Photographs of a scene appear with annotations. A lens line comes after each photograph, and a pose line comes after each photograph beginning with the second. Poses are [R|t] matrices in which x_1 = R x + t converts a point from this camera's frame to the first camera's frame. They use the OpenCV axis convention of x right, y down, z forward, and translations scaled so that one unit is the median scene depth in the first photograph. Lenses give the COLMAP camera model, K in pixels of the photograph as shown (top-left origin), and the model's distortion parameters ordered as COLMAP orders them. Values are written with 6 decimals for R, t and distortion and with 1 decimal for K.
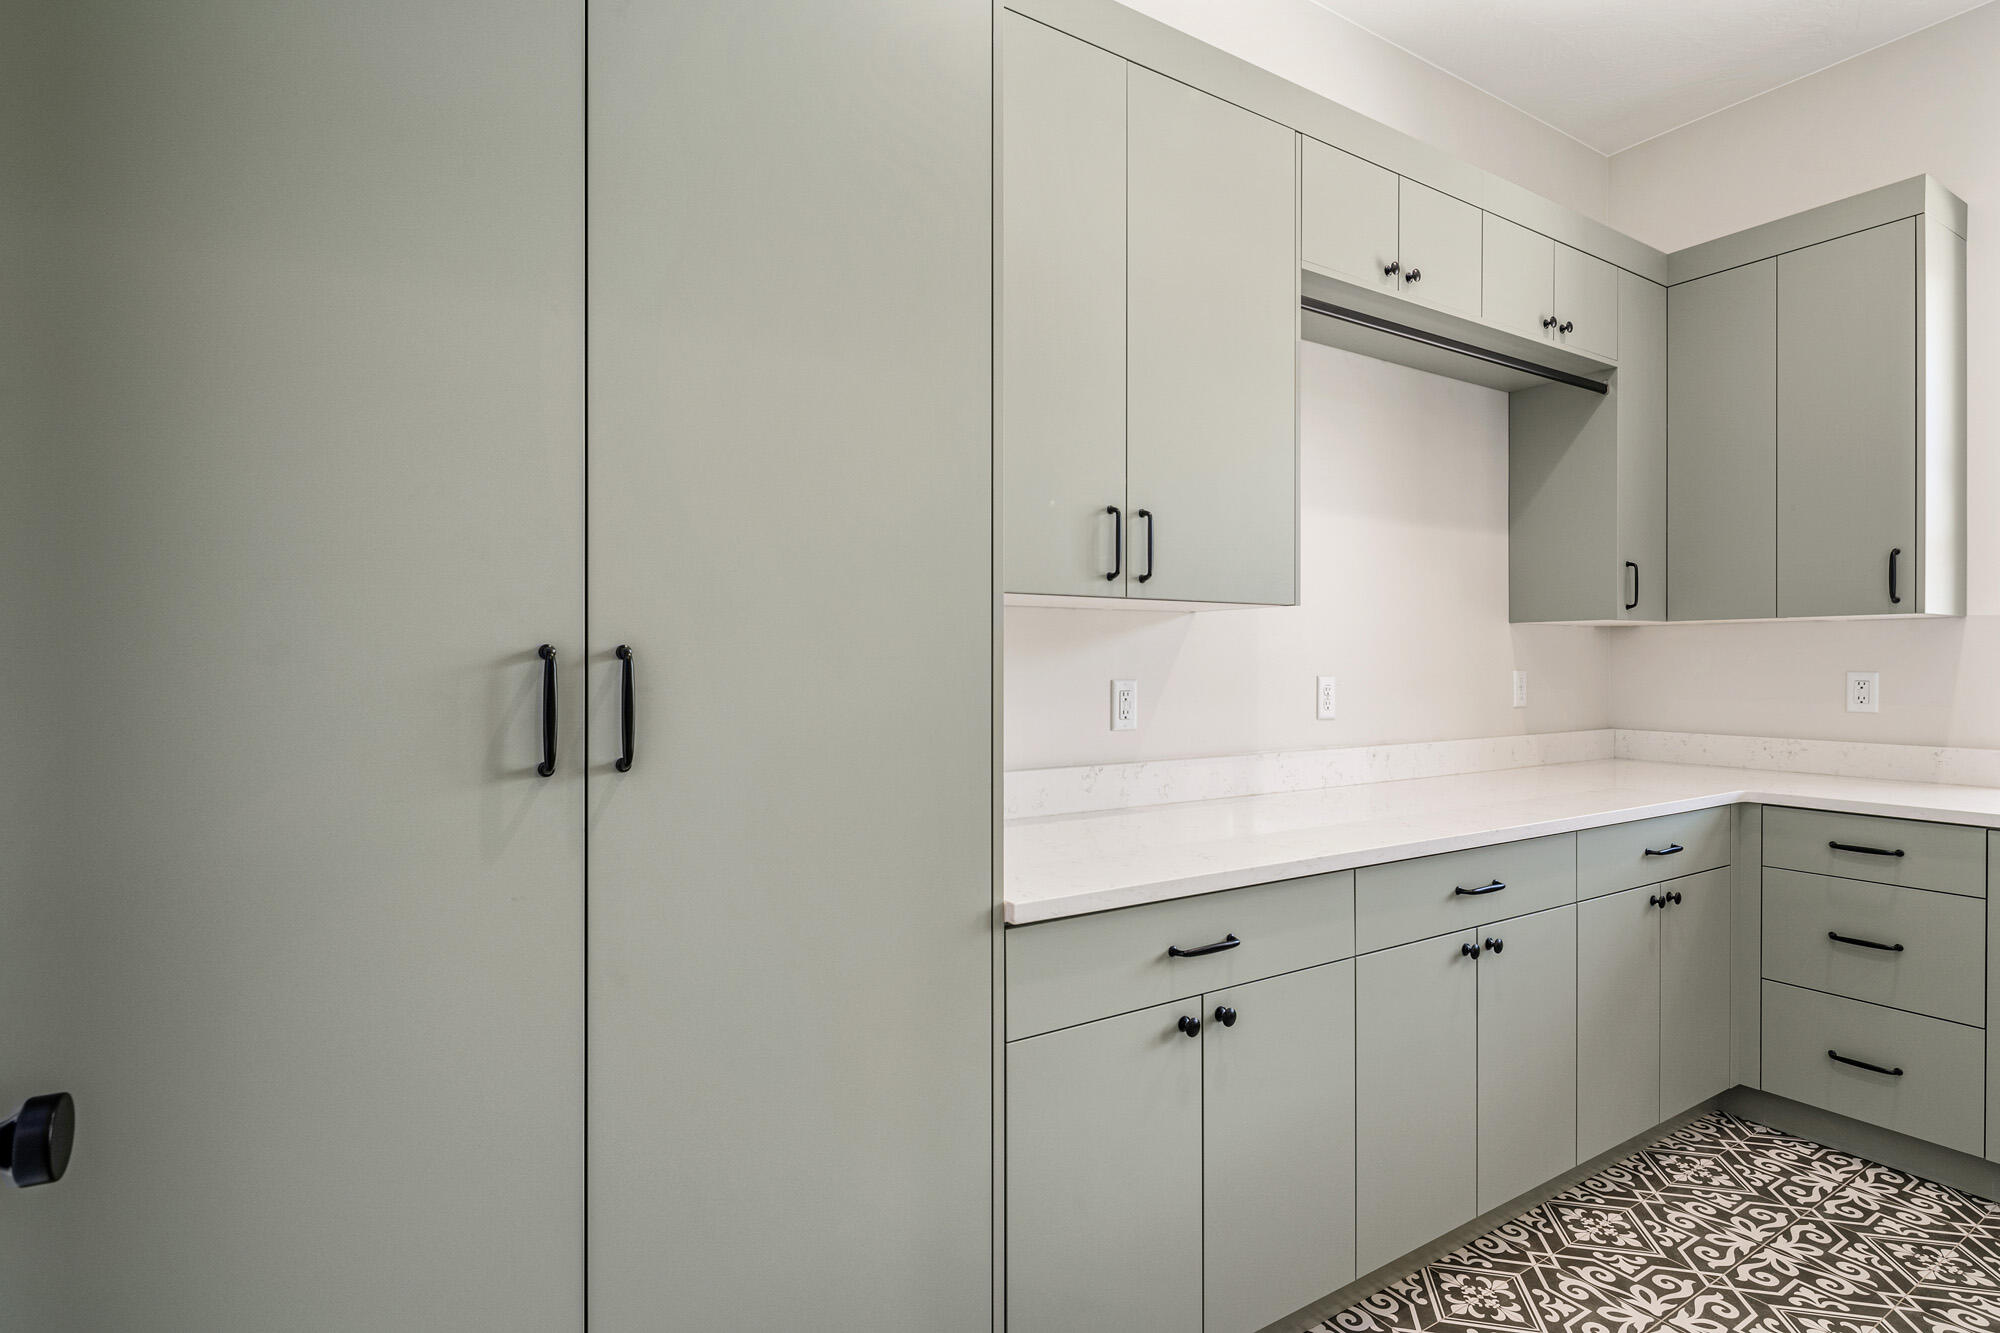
lens RADIAL K [[984.0, 0, 998.7], [0, 984.0, 668.4], [0, 0, 1]] dist [-0.000991, -0.000468]
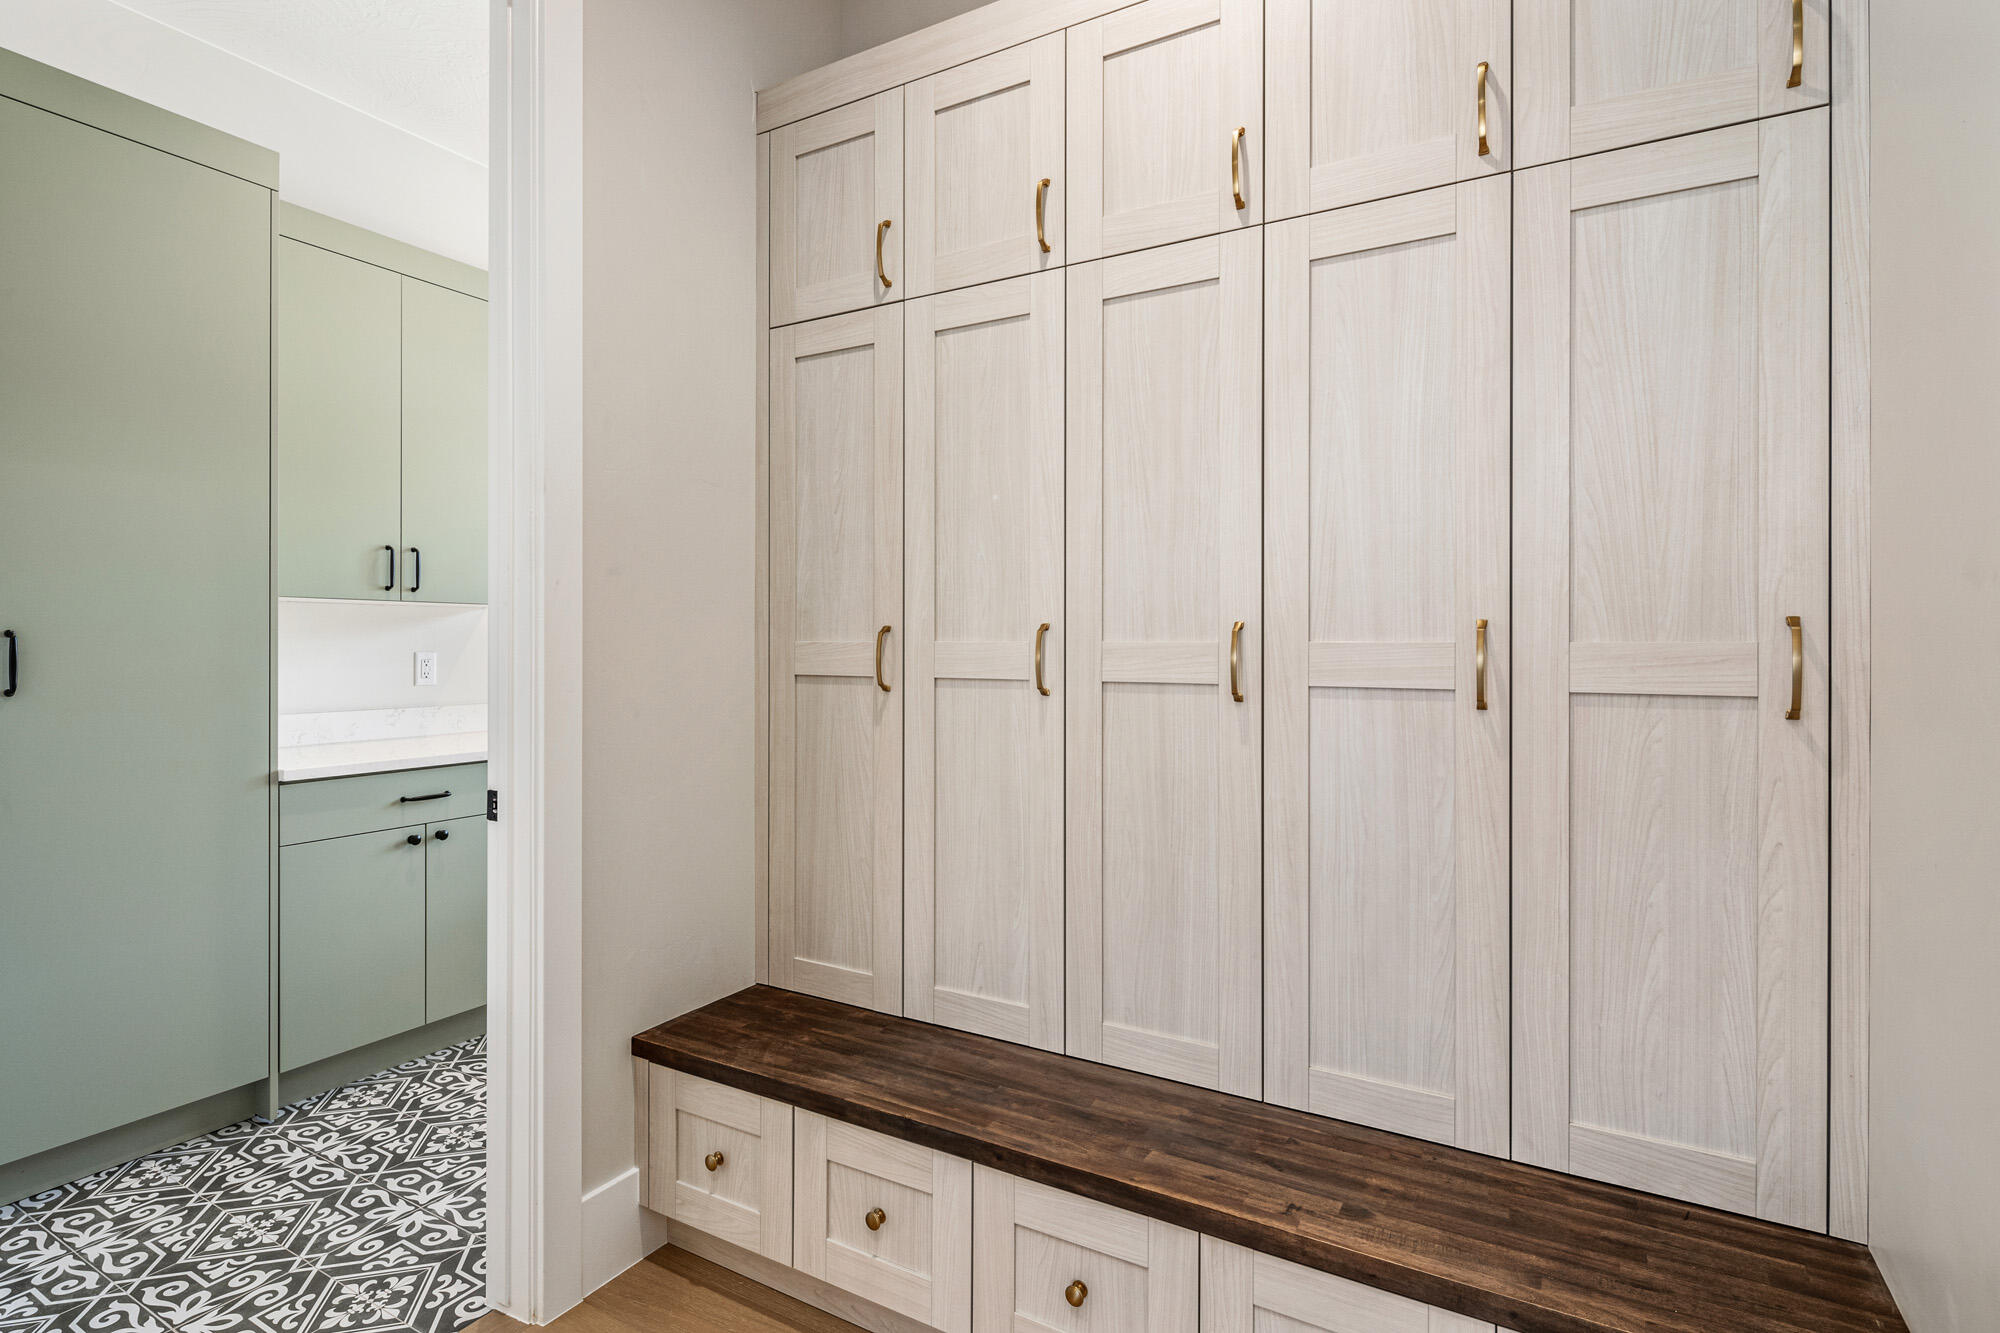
lens RADIAL K [[984.0, 0, 1001.0], [0, 984.0, 646.4], [0, 0, 1]] dist [-0.000991, -0.000468]
pose [[0.888290, -0.001087, 0.459281, 0.311402], [0.003330, 0.999986, -0.004073, 0.016544], [-0.459271, 0.005147, 0.888281, -1.076271]]
